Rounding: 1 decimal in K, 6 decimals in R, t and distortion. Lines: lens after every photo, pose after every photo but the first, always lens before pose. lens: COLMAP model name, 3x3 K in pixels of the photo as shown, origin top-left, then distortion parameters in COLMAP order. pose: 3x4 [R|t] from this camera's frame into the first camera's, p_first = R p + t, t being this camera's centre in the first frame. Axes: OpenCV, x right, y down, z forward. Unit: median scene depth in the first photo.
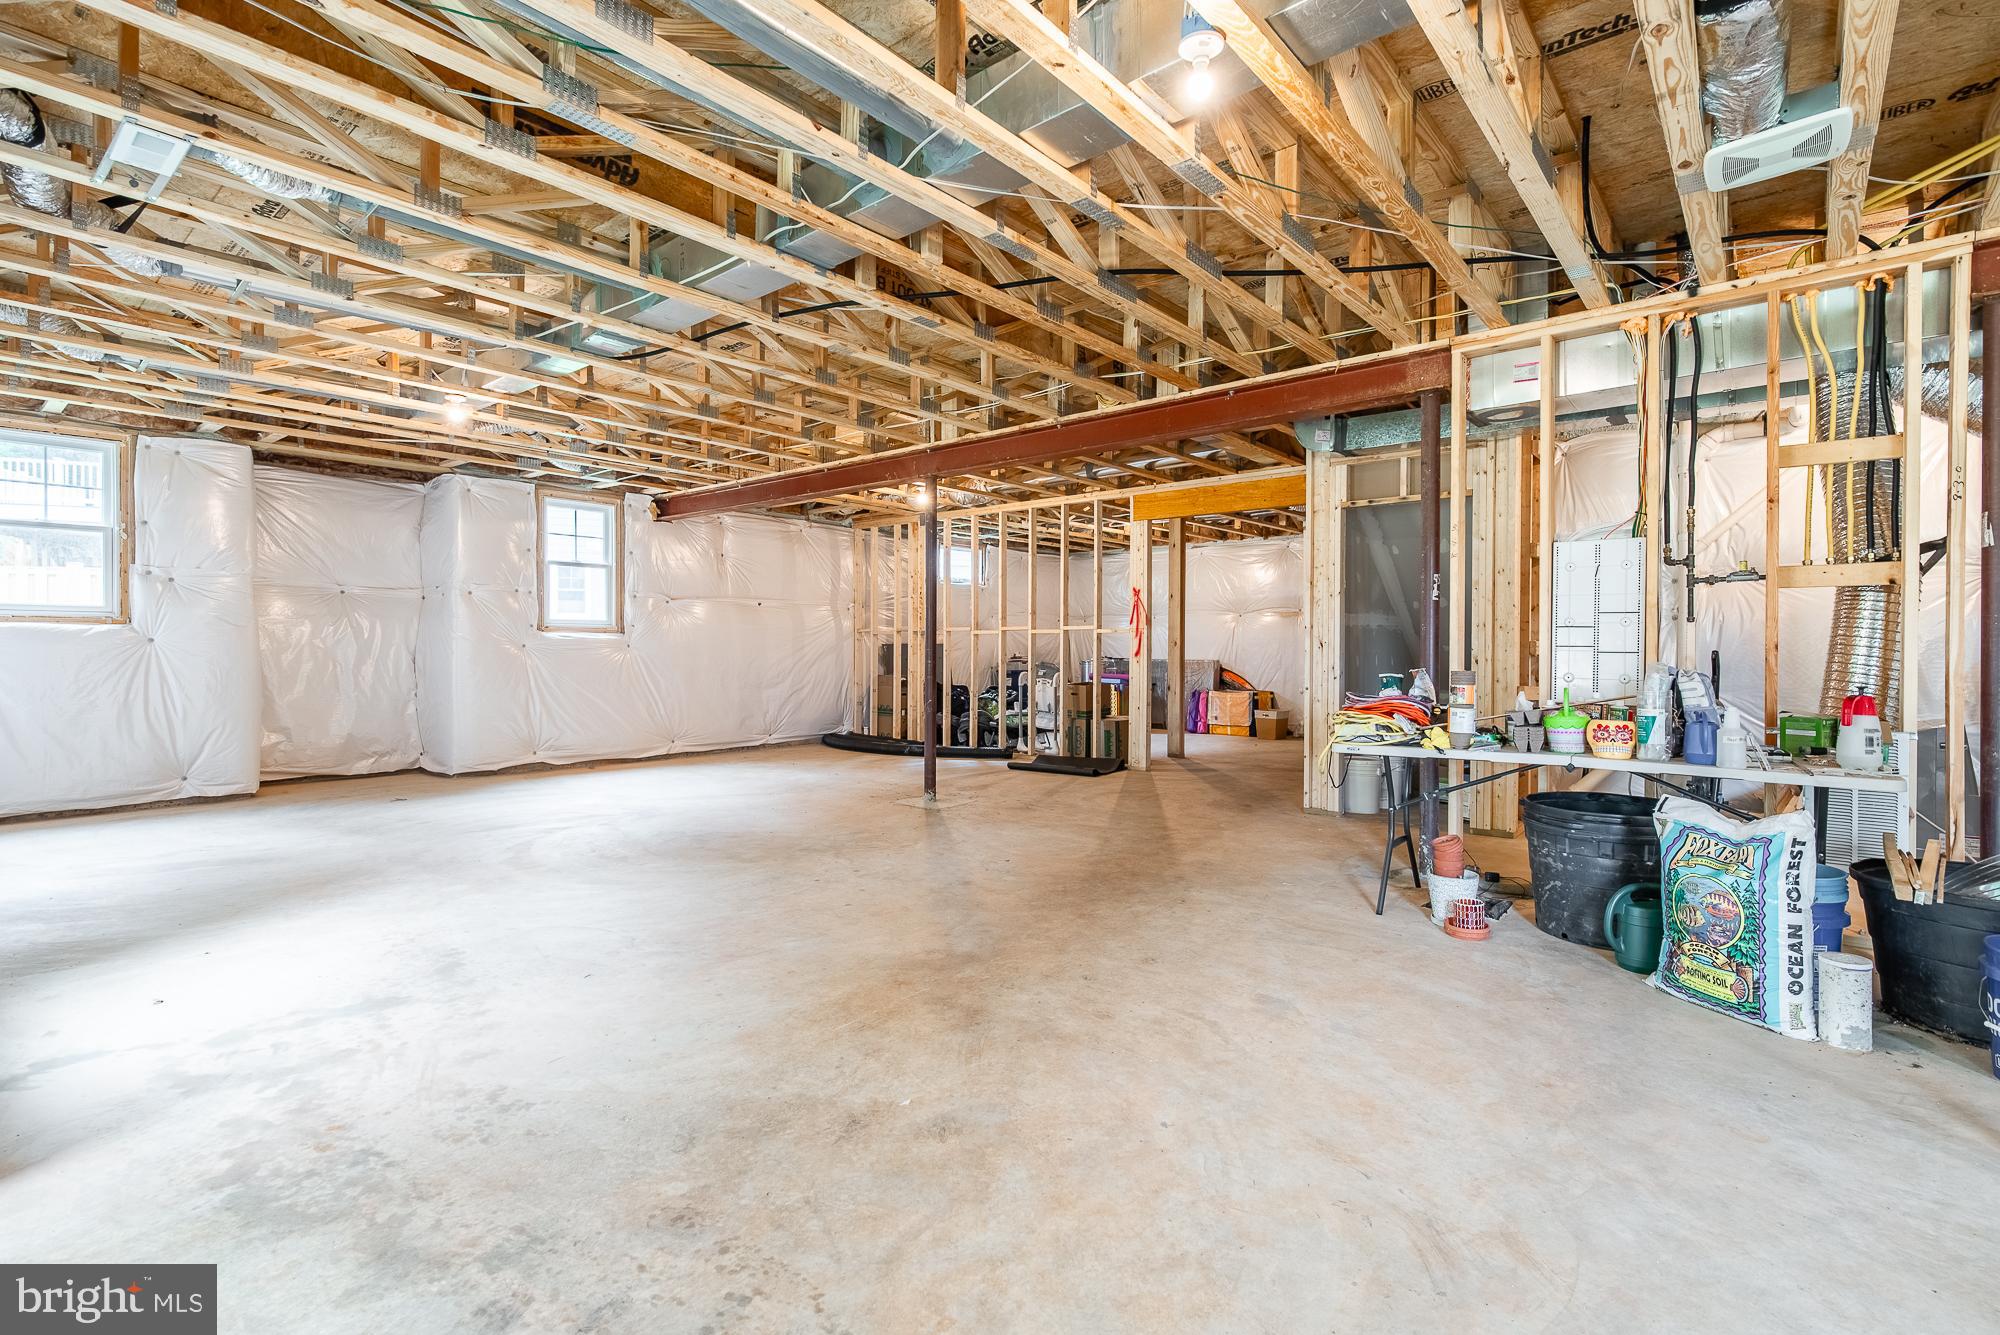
lens RADIAL K [[918.2, 0, 992.9], [0, 918.2, 659.9], [0, 0, 1]] dist [0.002026, -0.001434]
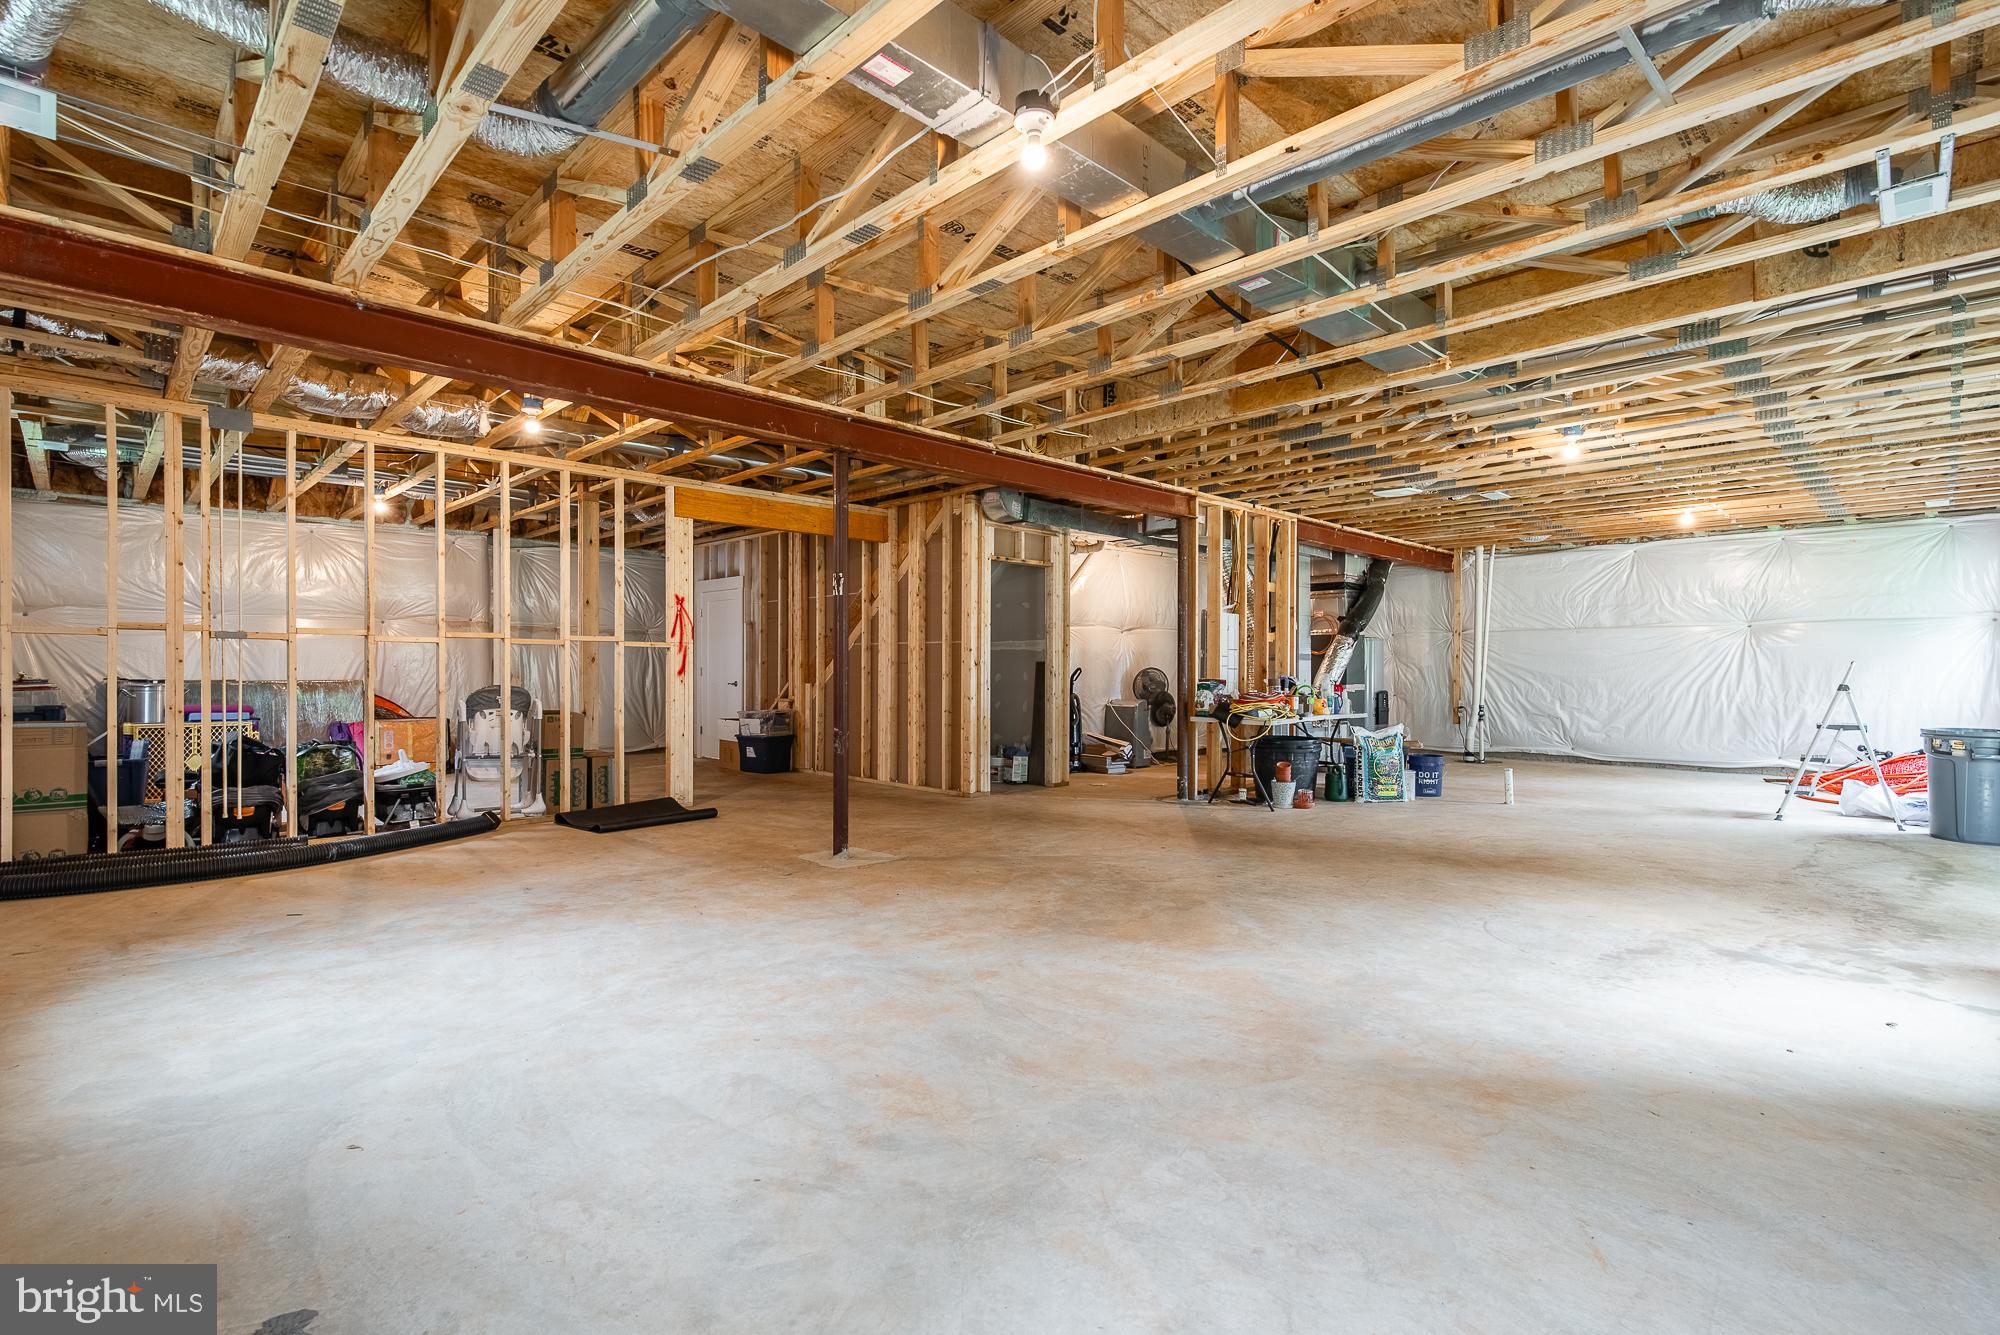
lens RADIAL K [[918.2, 0, 990.7], [0, 918.2, 670.2], [0, 0, 1]] dist [0.002026, -0.001434]
pose [[0.099745, -0.005425, 0.994998, -1.628633], [0.011629, 0.999923, 0.004286, -0.021378], [-0.994945, 0.011143, 0.099800, 1.526335]]
